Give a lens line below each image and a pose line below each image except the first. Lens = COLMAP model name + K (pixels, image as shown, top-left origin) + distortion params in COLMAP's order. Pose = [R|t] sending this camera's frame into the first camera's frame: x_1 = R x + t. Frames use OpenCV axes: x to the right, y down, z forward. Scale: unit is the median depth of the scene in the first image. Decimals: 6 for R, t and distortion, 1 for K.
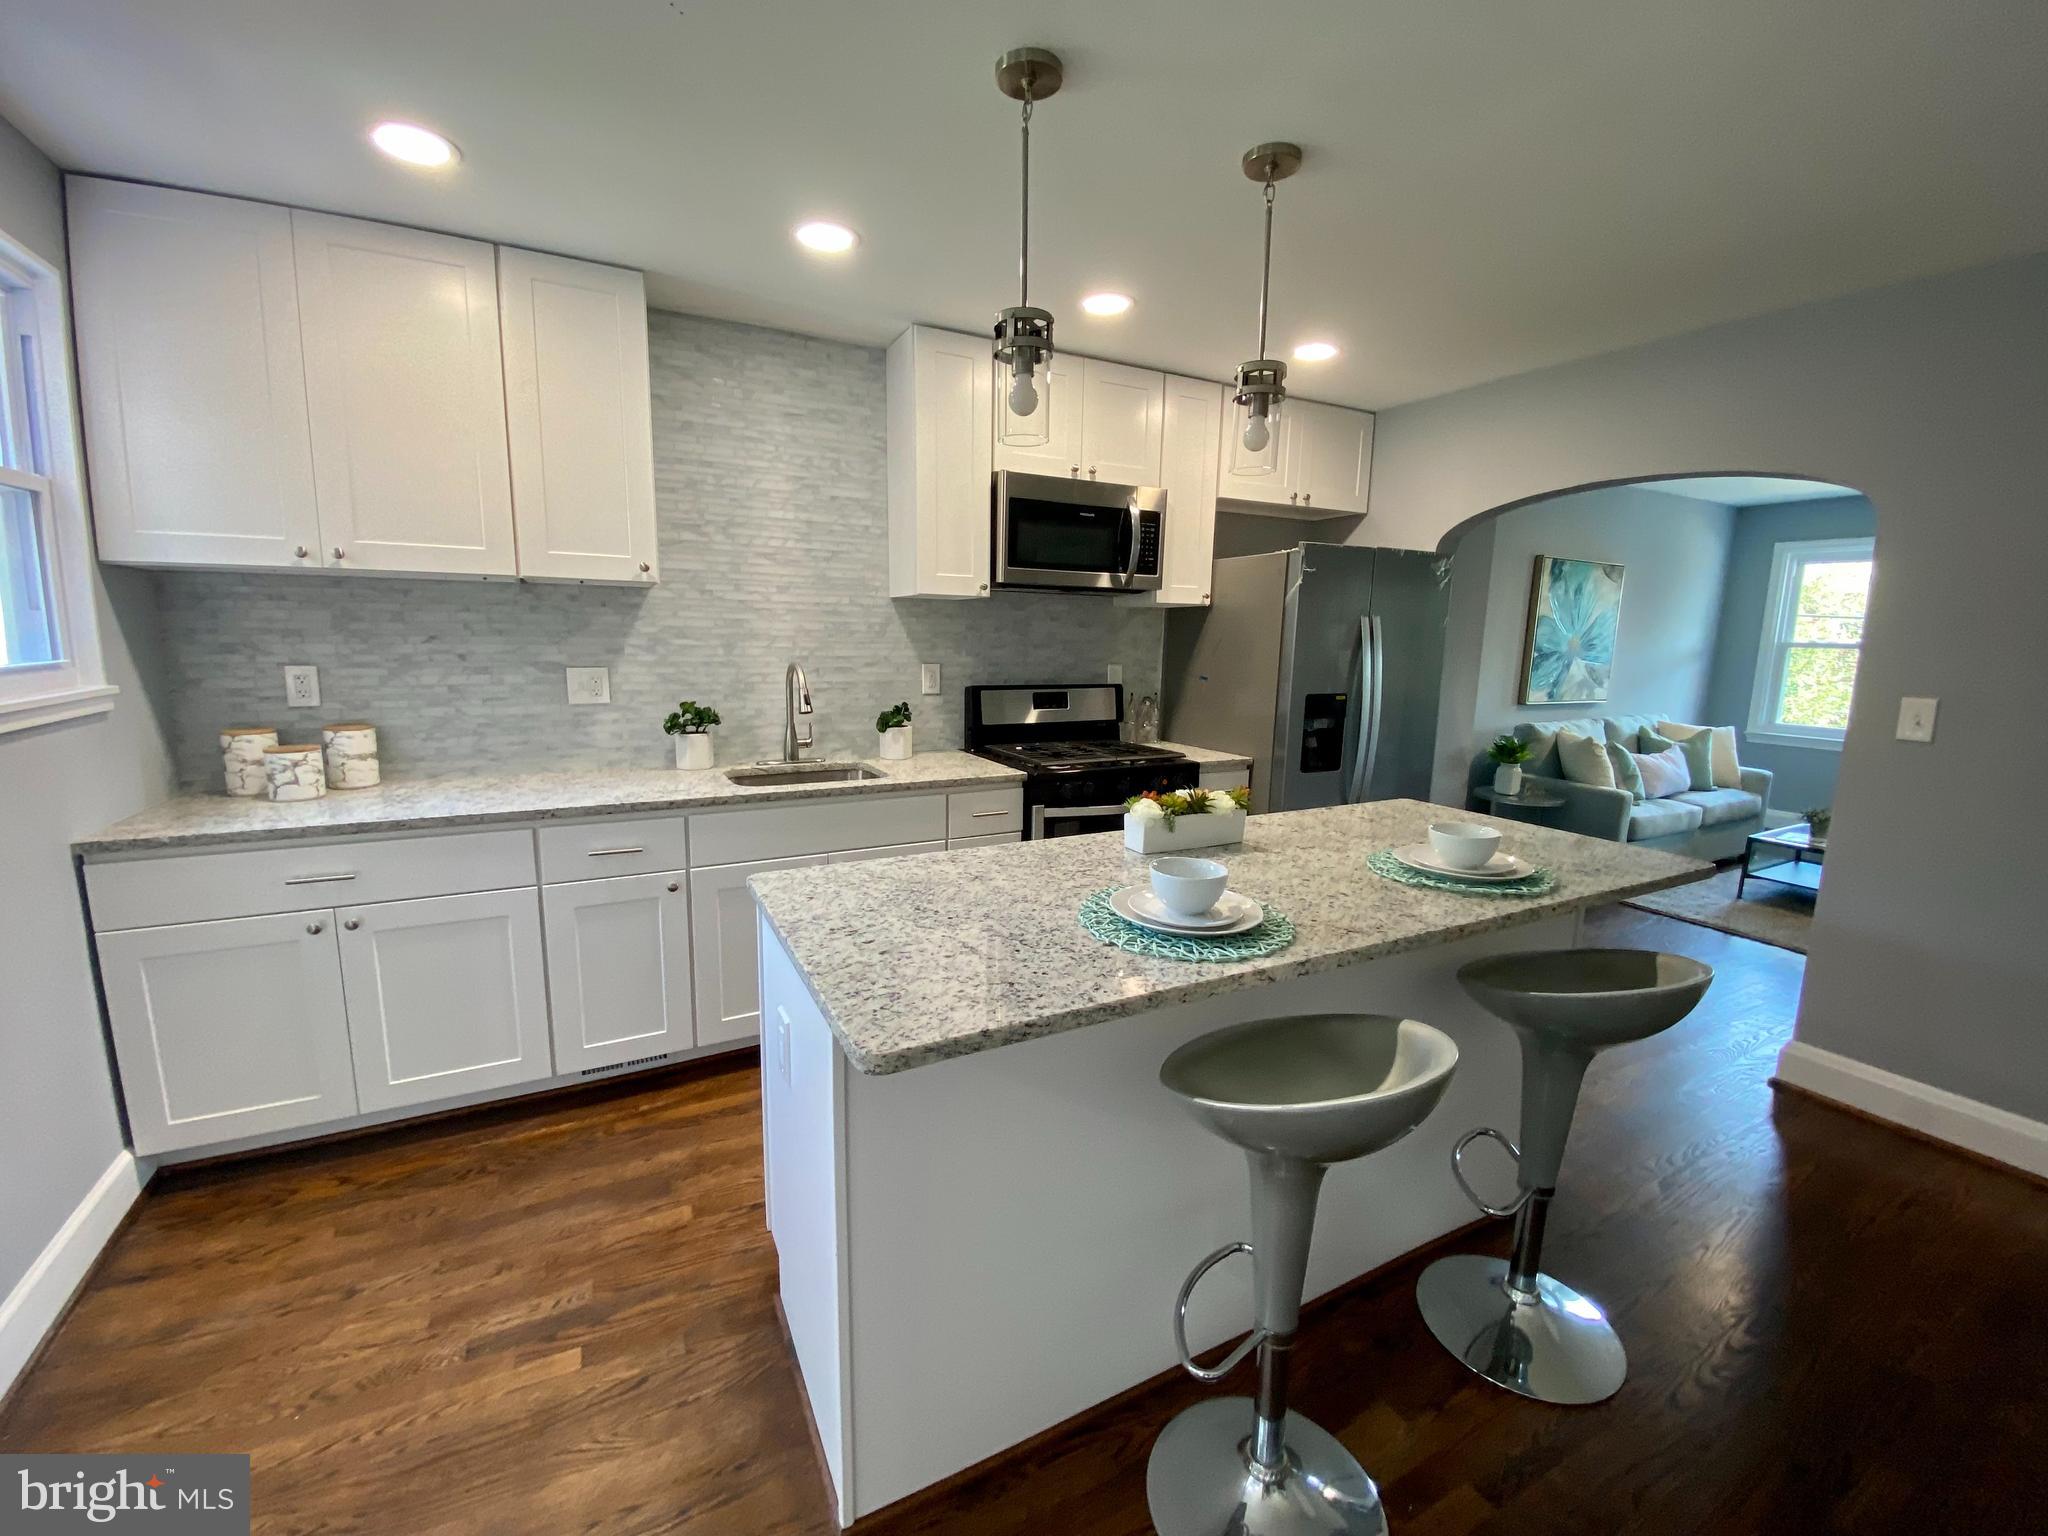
lens RADIAL K [[838.8, 0, 1023.1], [0, 838.8, 763.8], [0, 0, 1]] dist [-0.006129, -0.002822]
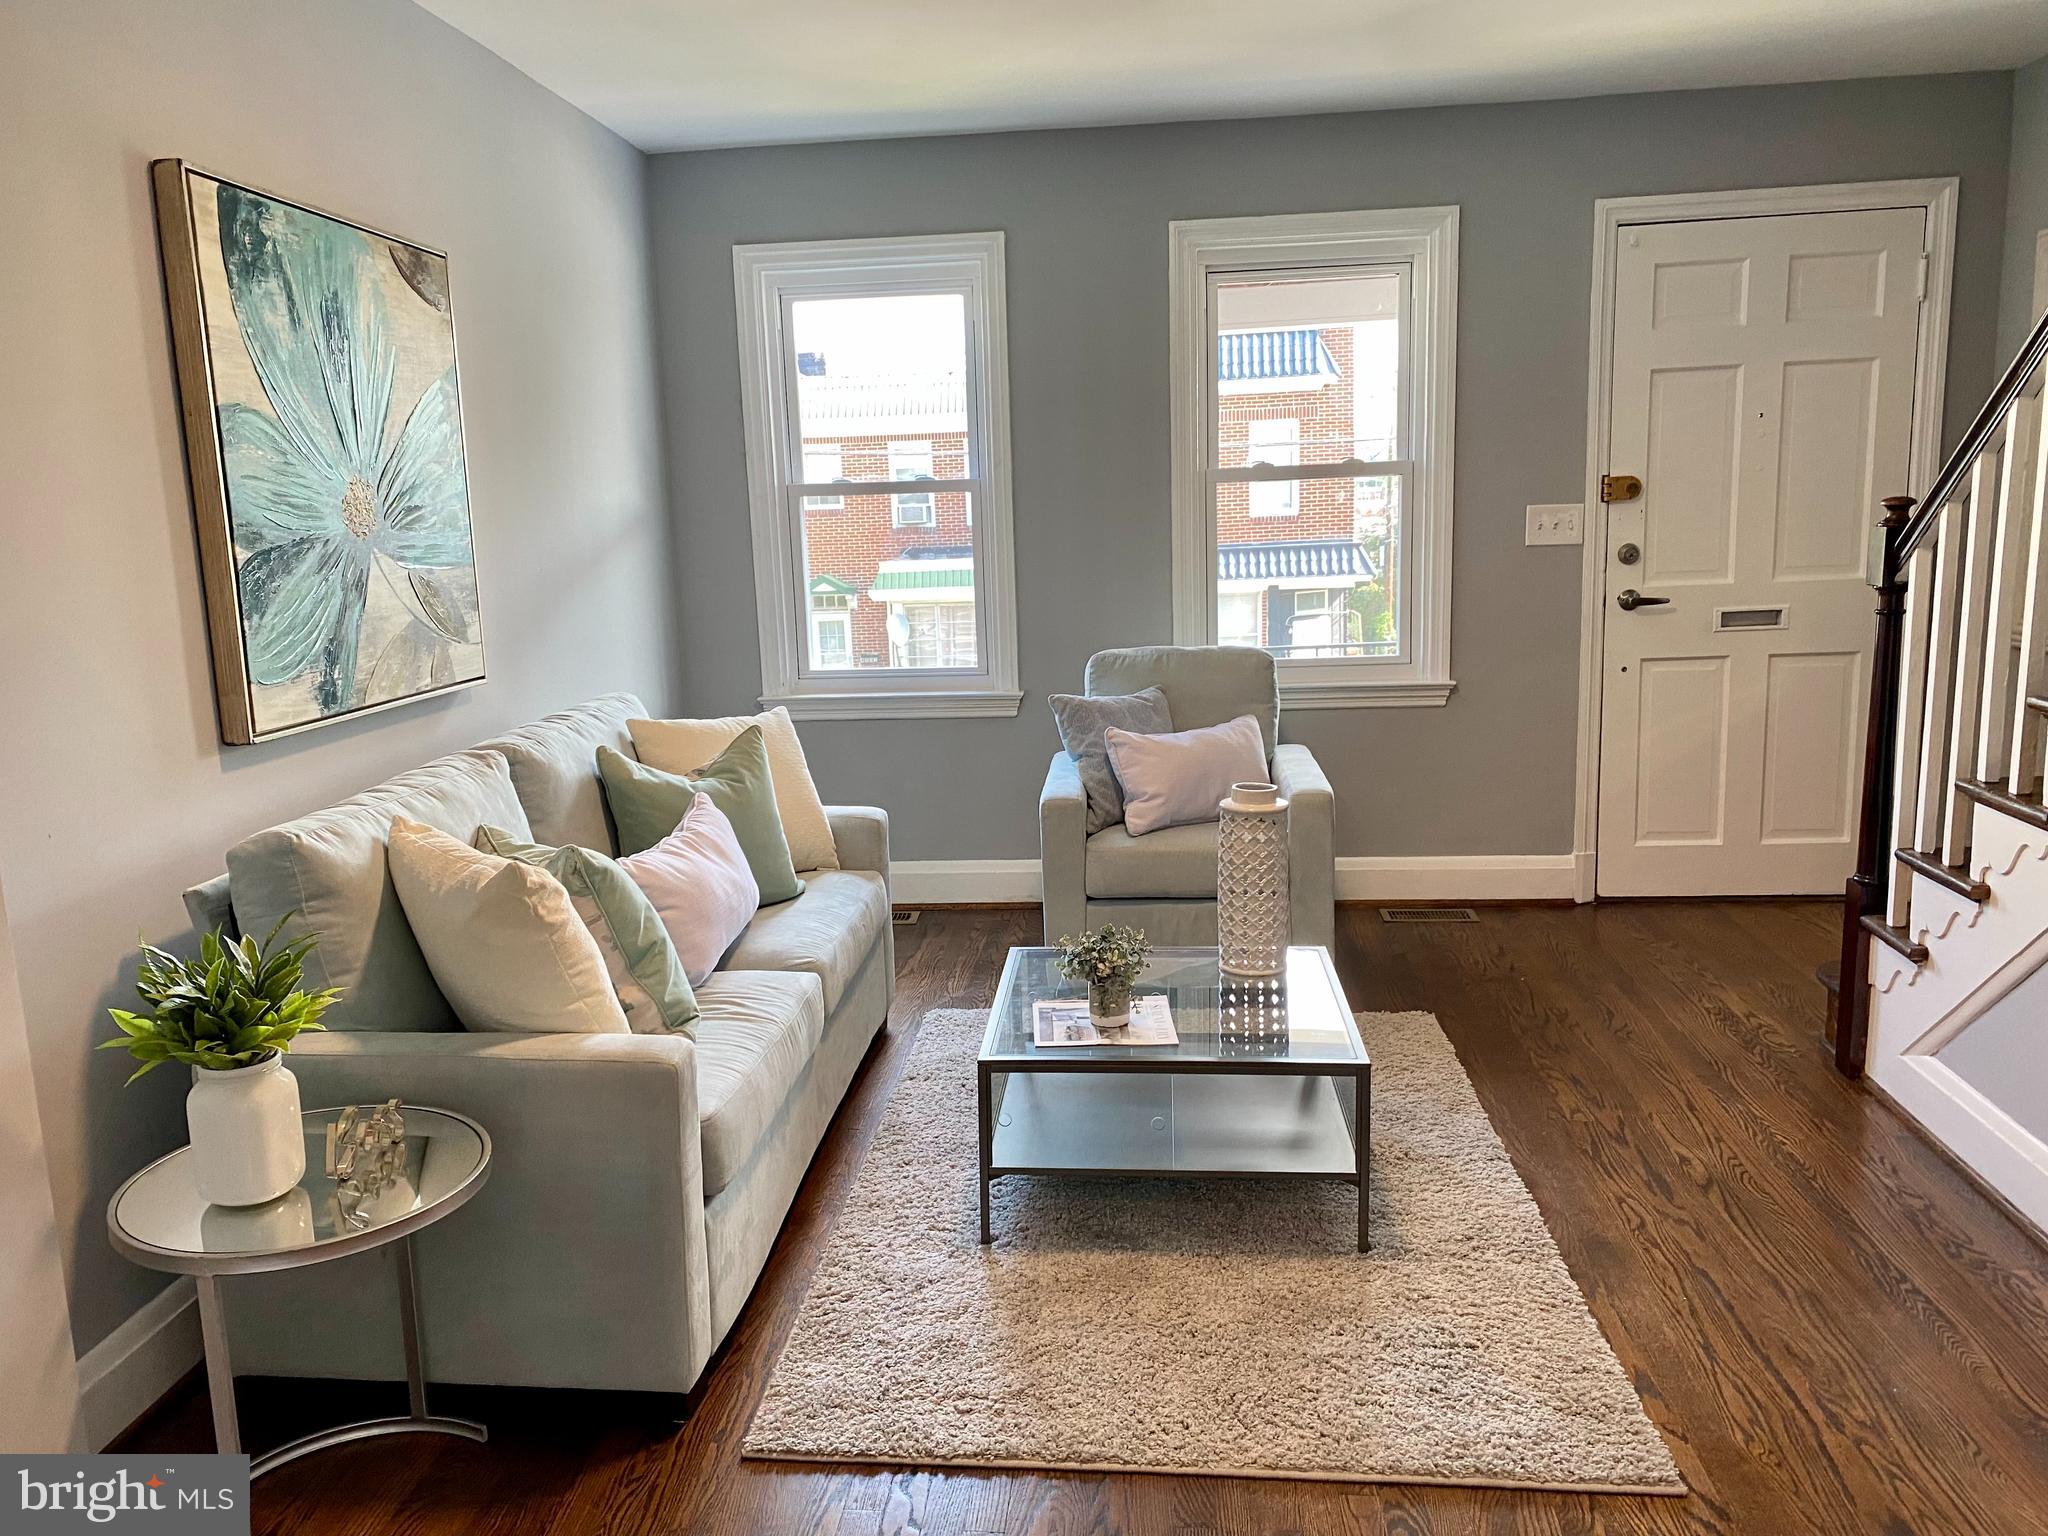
lens RADIAL K [[1553.1, 0, 1004.4], [0, 1553.1, 806.7], [0, 0, 1]] dist [0.044271, -0.037892]
pose [[0.553126, -0.199295, 0.808909, 0.333019], [0.170064, 0.977530, 0.124551, -0.073952], [-0.815555, 0.068674, 0.574590, 0.529639]]
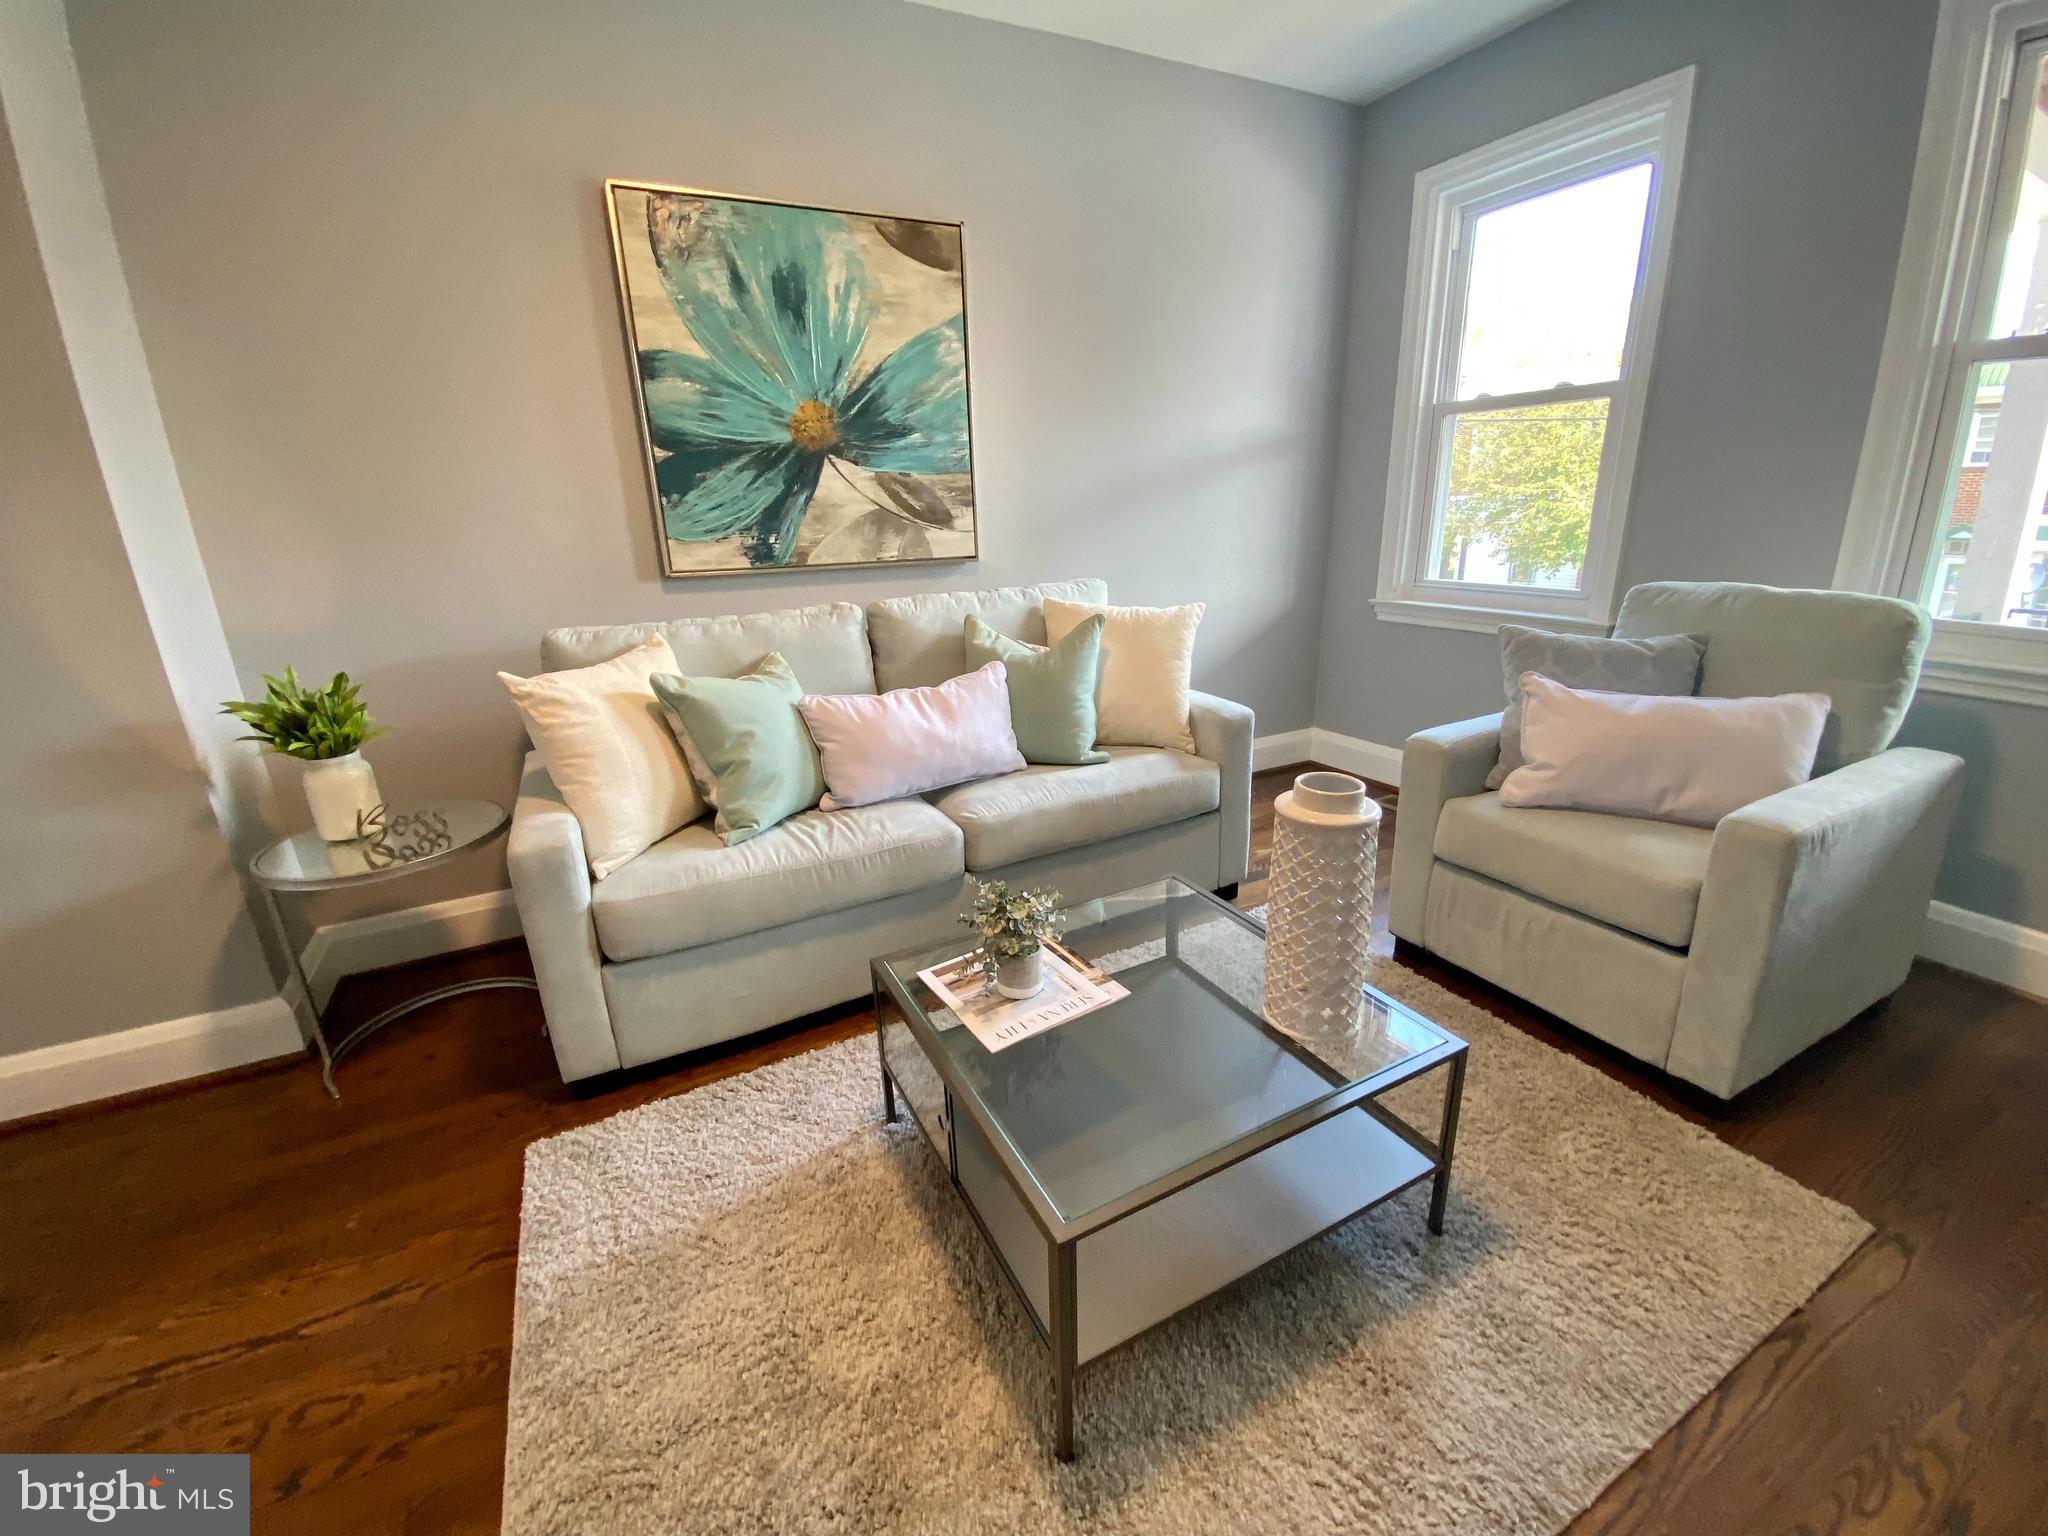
lens RADIAL K [[838.8, 0, 1026.4], [0, 838.8, 785.0], [0, 0, 1]] dist [-0.006129, -0.002822]
pose [[0.998461, -0.047539, -0.028547, 0.804179], [0.051639, 0.984724, 0.166287, -0.029231], [0.020206, -0.167505, 0.985664, 0.575571]]
